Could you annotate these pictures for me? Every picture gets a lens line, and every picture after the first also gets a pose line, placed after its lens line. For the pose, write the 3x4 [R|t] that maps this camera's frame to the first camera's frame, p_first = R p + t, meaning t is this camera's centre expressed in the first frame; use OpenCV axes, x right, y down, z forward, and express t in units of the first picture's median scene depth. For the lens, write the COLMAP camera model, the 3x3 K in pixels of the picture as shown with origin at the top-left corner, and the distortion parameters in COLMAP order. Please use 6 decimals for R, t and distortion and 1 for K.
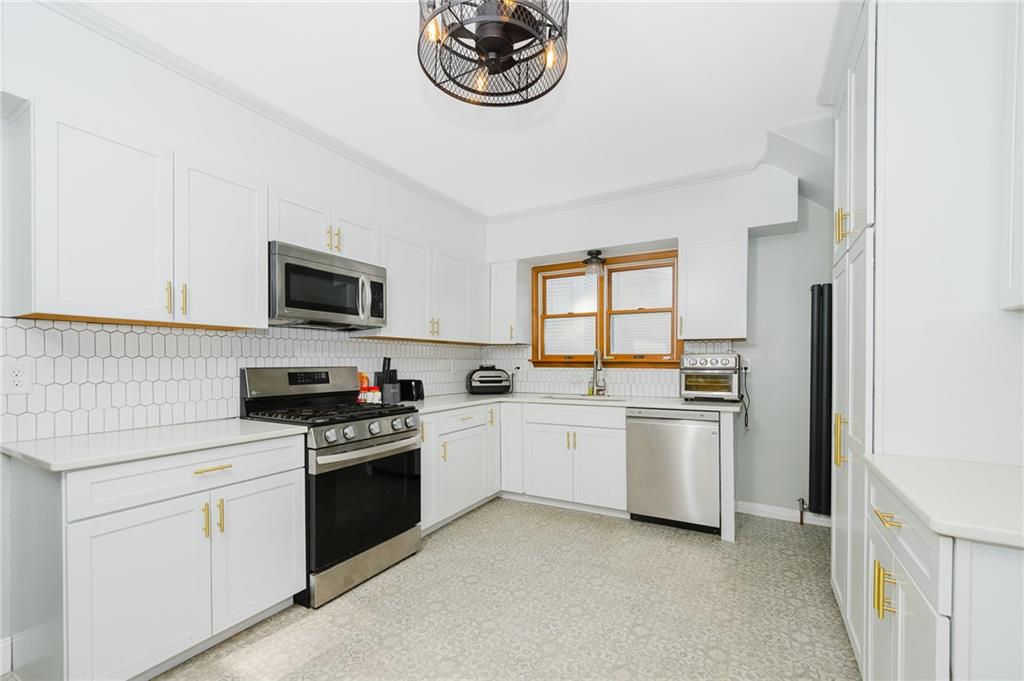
lens RADIAL K [[419.1, 0, 501.0], [0, 419.1, 360.1], [0, 0, 1]] dist [0.000339, 0.000069]
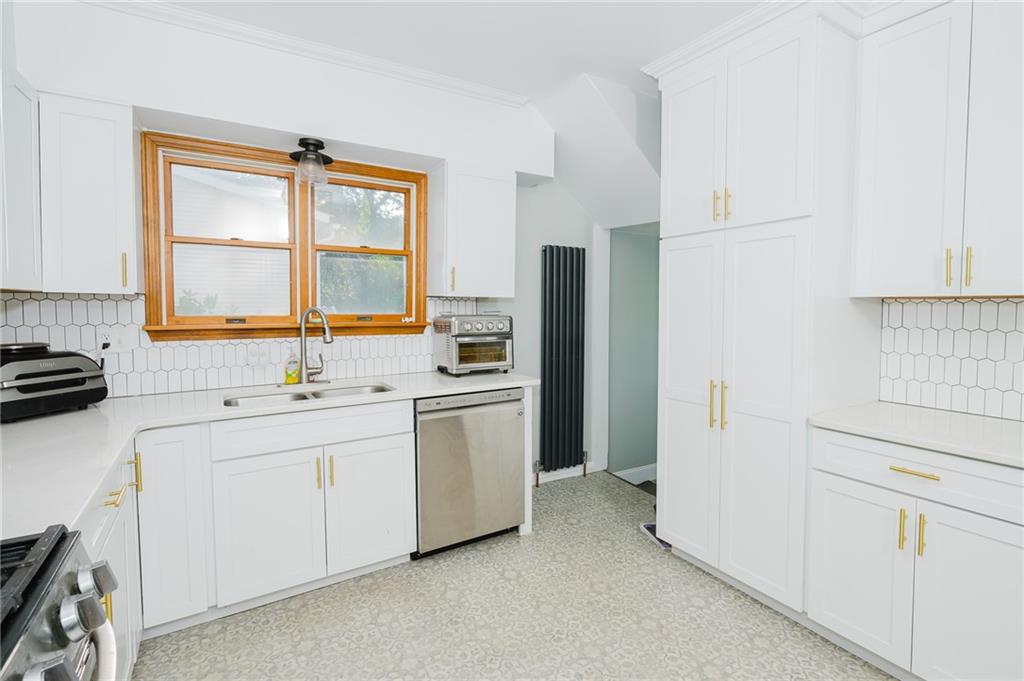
lens RADIAL K [[483.3, 0, 511.8], [0, 483.3, 328.6], [0, 0, 1]] dist [-0.005290, -0.000402]
pose [[0.470079, -0.039588, 0.881736, -0.249221], [-0.001025, 0.998968, 0.045397, -0.027866], [-0.882624, -0.022244, 0.469553, 0.425392]]
